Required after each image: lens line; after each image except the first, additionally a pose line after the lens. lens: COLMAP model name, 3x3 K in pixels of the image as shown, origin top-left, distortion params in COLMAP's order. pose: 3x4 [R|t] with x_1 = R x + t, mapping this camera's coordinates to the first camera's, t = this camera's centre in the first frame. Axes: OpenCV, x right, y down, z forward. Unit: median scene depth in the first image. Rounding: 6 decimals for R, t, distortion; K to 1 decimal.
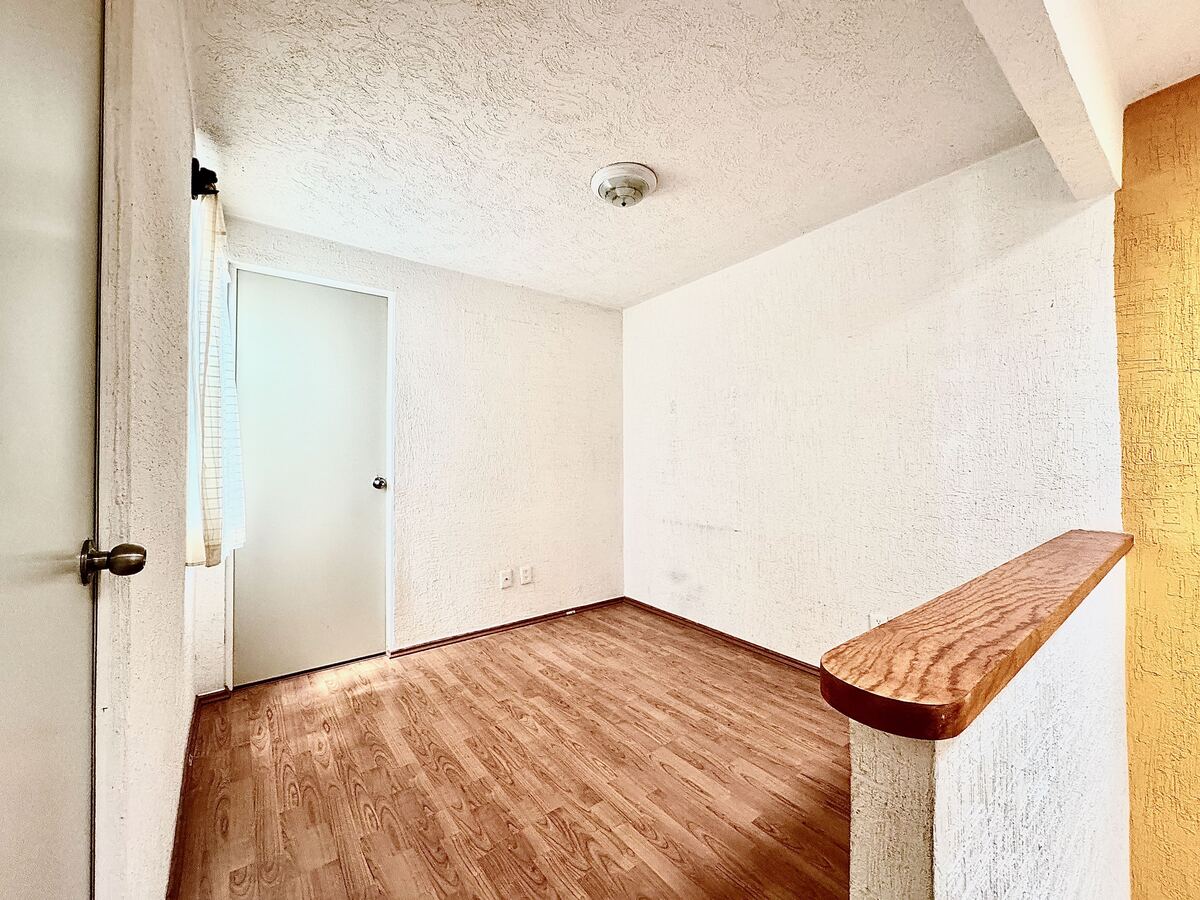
lens RADIAL K [[479.5, 0, 600.6], [0, 479.5, 451.8], [0, 0, 1]] dist [-0.002213, -0.000088]
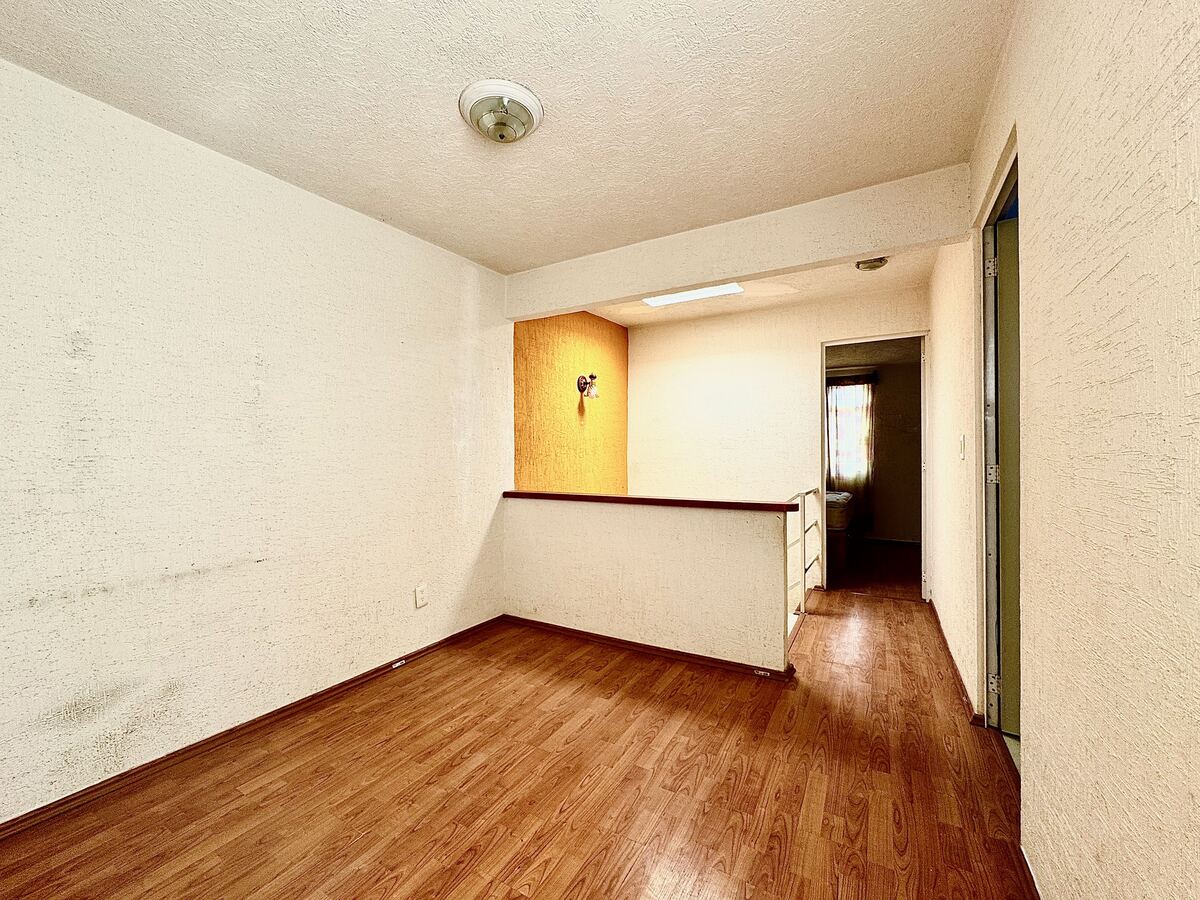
lens RADIAL K [[479.5, 0, 598.4], [0, 479.5, 450.1], [0, 0, 1]] dist [-0.002213, -0.000088]
pose [[-0.379102, 0.007528, 0.925324, -0.801631], [-0.007961, 0.999903, -0.011396, 0.016507], [-0.925321, -0.011686, -0.379006, 1.223606]]
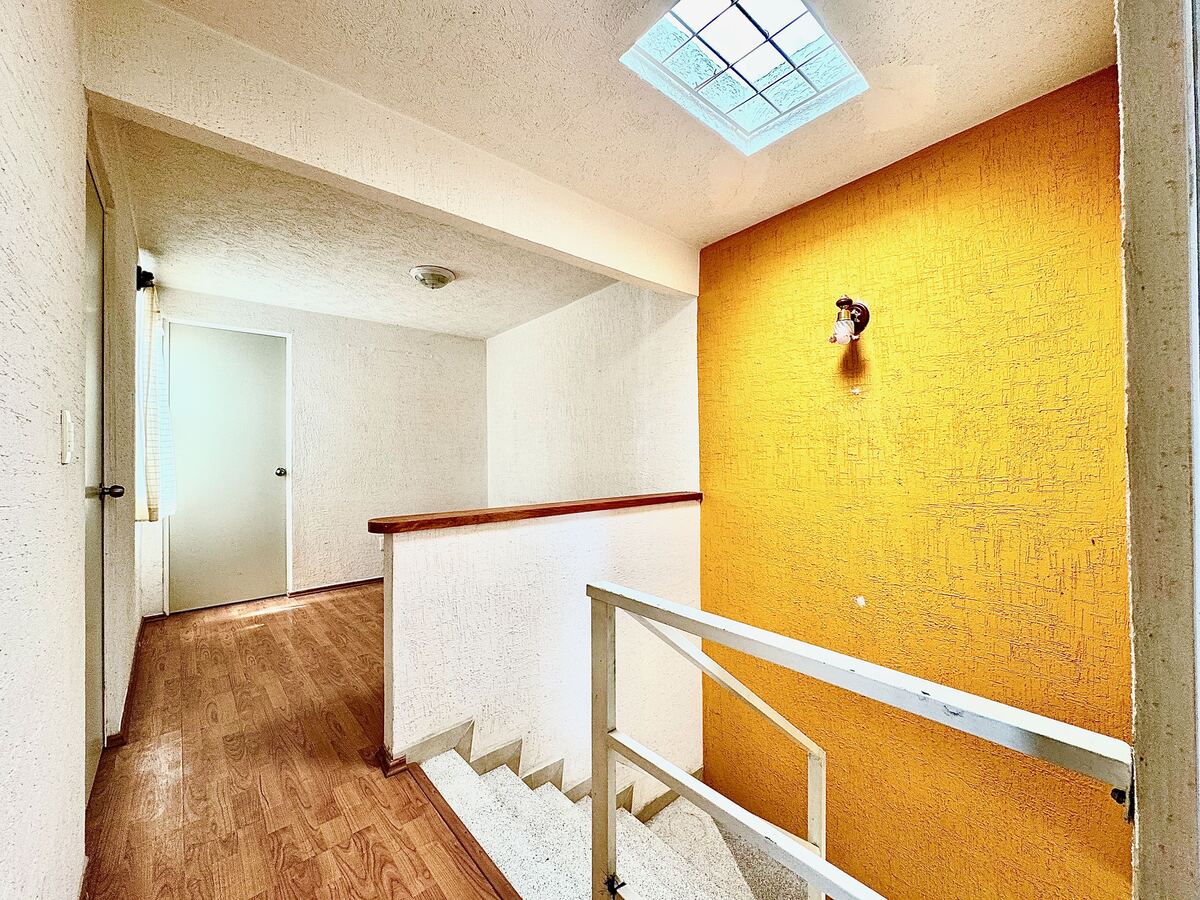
lens RADIAL K [[479.5, 0, 598.6], [0, 479.5, 451.6], [0, 0, 1]] dist [-0.002213, -0.000088]
pose [[0.997586, -0.006467, 0.069137, 0.504909], [0.006183, 0.999972, 0.004327, 0.008301], [-0.069163, -0.003889, 0.997598, -0.622688]]
